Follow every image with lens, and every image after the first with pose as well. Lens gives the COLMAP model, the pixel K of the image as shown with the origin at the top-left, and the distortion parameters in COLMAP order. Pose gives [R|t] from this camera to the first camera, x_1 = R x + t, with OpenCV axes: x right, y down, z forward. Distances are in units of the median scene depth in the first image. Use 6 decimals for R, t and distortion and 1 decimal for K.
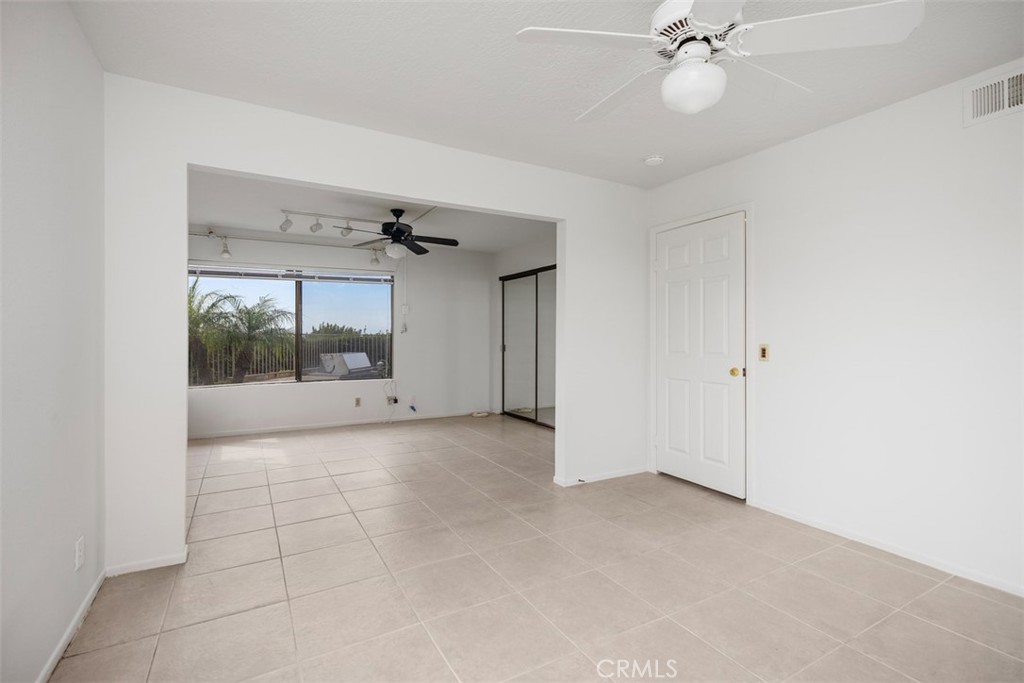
lens RADIAL K [[470.1, 0, 511.3], [0, 470.1, 337.4], [0, 0, 1]] dist [-0.002288, 0.000792]
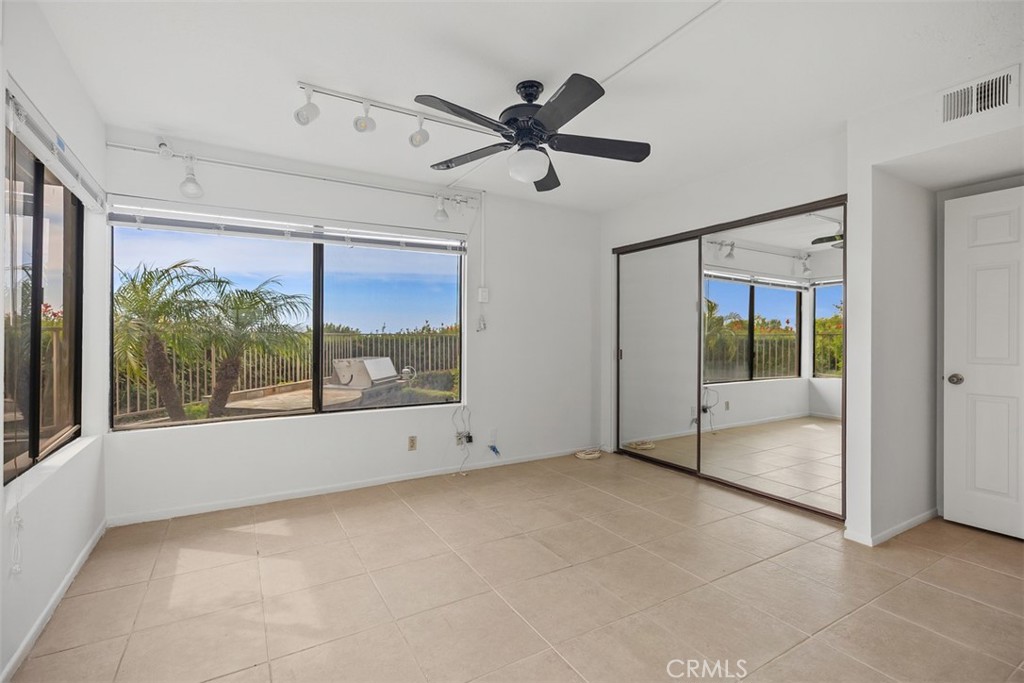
lens RADIAL K [[470.1, 0, 512.6], [0, 470.1, 338.1], [0, 0, 1]] dist [-0.002288, 0.000792]
pose [[0.999849, 0.003250, 0.017063, -0.180014], [-0.003267, 0.999994, 0.000963, -0.000824], [-0.017060, -0.001018, 0.999854, 0.332469]]
